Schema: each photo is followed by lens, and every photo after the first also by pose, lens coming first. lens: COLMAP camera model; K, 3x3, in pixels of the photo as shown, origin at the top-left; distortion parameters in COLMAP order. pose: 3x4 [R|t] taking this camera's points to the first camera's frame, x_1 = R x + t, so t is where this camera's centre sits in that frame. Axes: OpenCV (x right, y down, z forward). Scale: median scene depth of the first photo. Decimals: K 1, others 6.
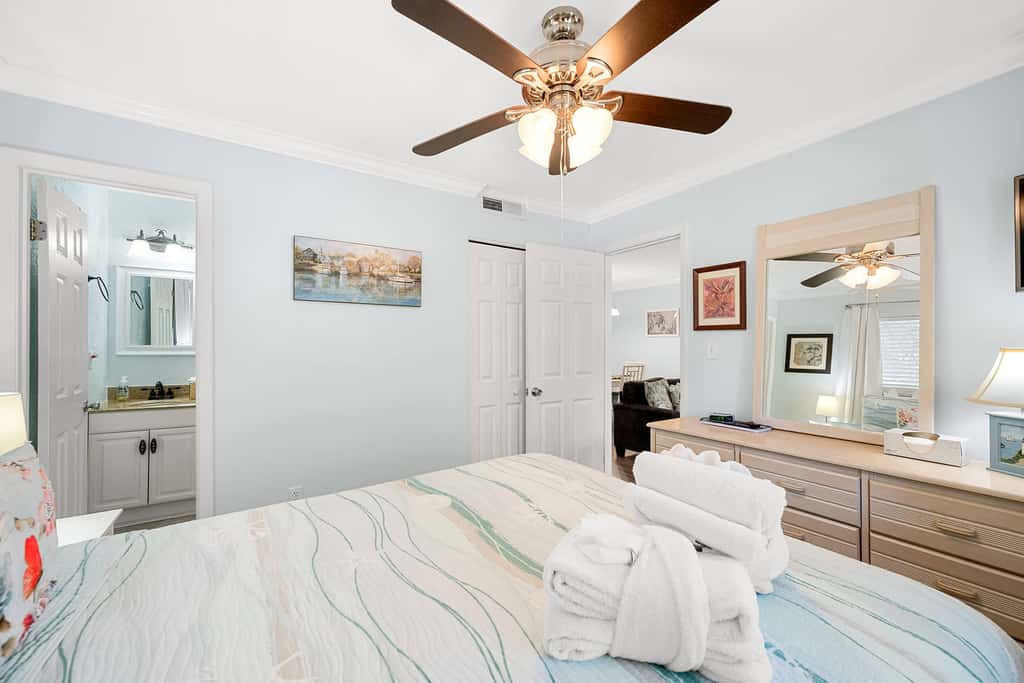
lens RADIAL K [[407.4, 0, 513.5], [0, 407.4, 345.2], [0, 0, 1]] dist [0.001751, 0.000112]
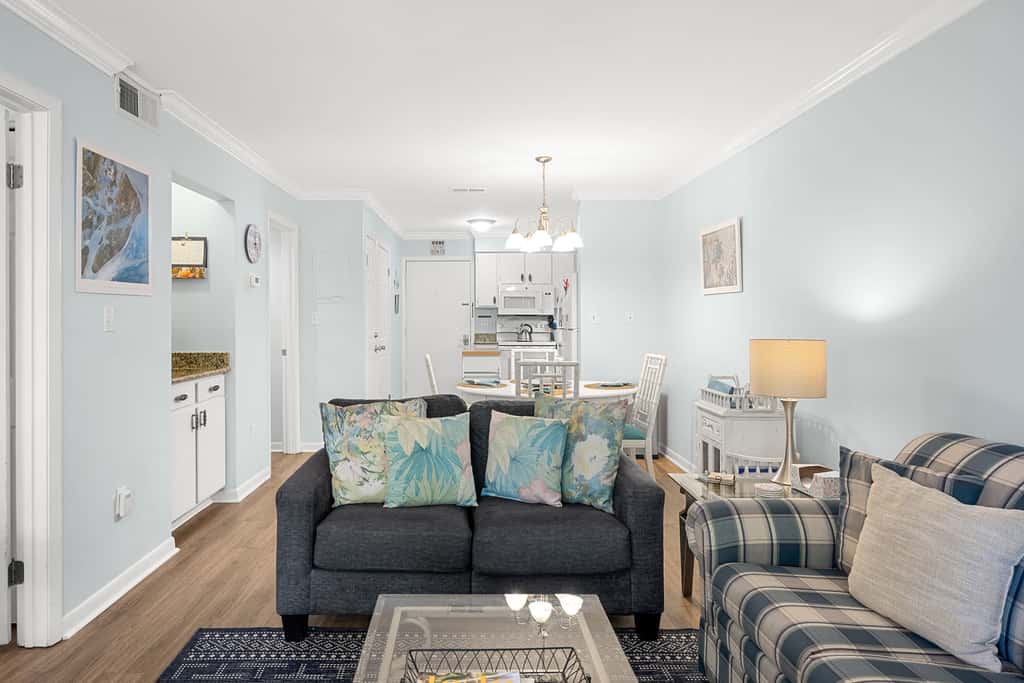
lens RADIAL K [[625.7, 0, 469.4], [0, 625.7, 312.4], [0, 0, 1]] dist [-0.006746, 0.001133]
pose [[0.839412, -0.008609, -0.543428, 0.576215], [0.005575, 0.999958, -0.007231, 0.001999], [0.543467, 0.003040, 0.839425, 0.402785]]
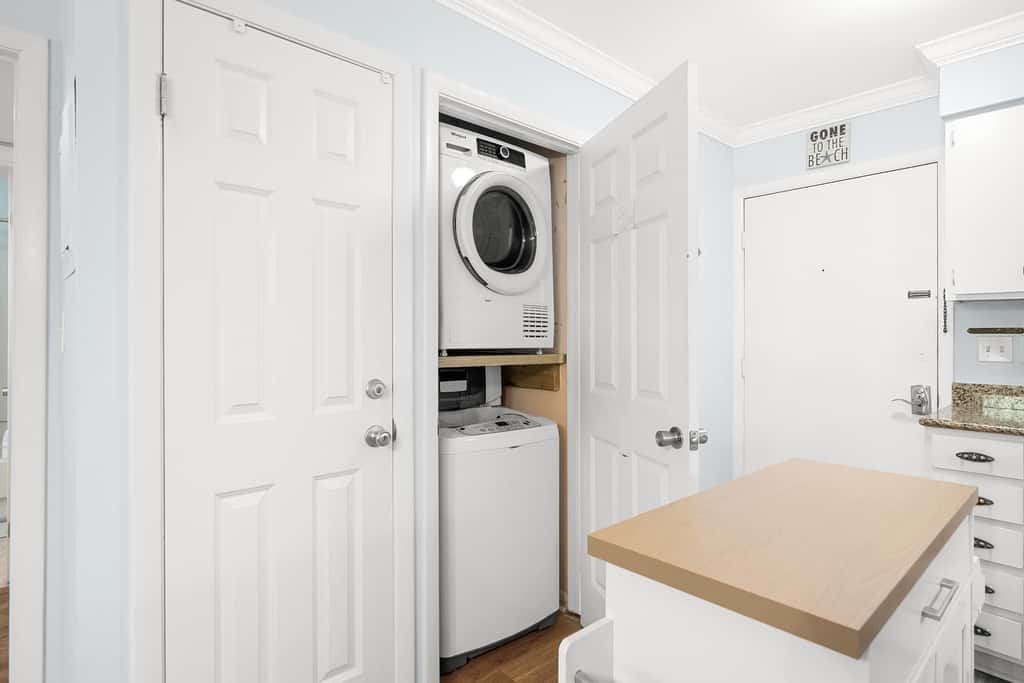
lens RADIAL K [[530.3, 0, 514.8], [0, 530.3, 331.8], [0, 0, 1]] dist [-0.004894, -0.000434]
pose [[0.167620, -0.005958, -0.985834, 0.126712], [0.000377, 0.999982, -0.005980, 0.004690], [0.985852, 0.000631, 0.167619, 1.249389]]
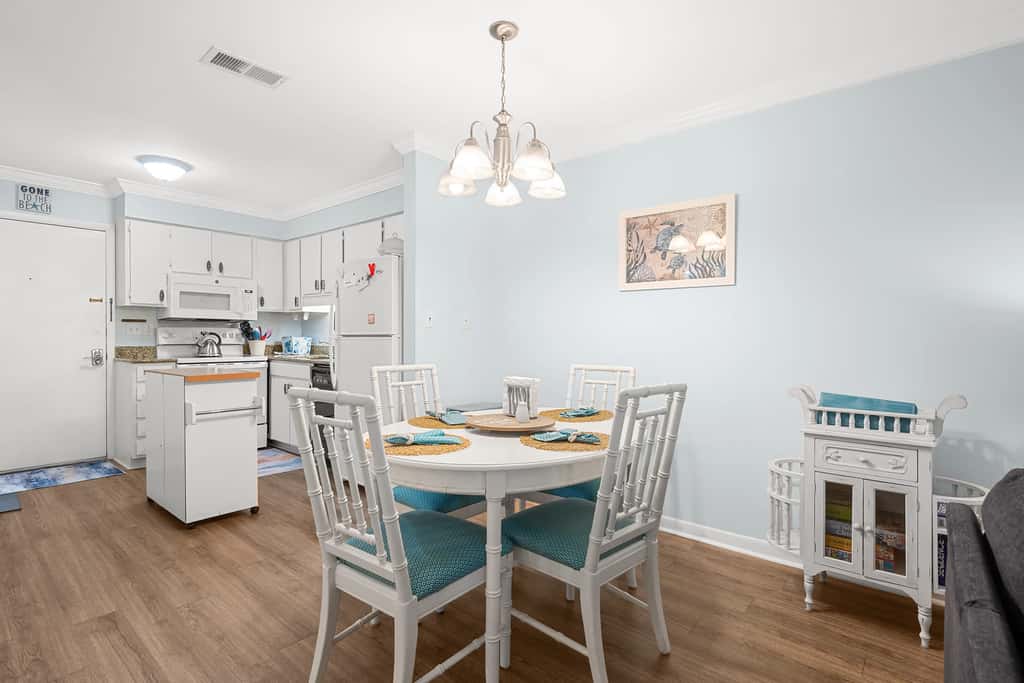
lens RADIAL K [[496.6, 0, 515.4], [0, 496.6, 340.6], [0, 0, 1]] dist [-0.000337, -0.000424]
pose [[0.956567, -0.001129, 0.291509, 0.142916], [-0.002610, 0.999919, 0.012439, 0.021144], [-0.291500, -0.012659, 0.956487, 0.760135]]
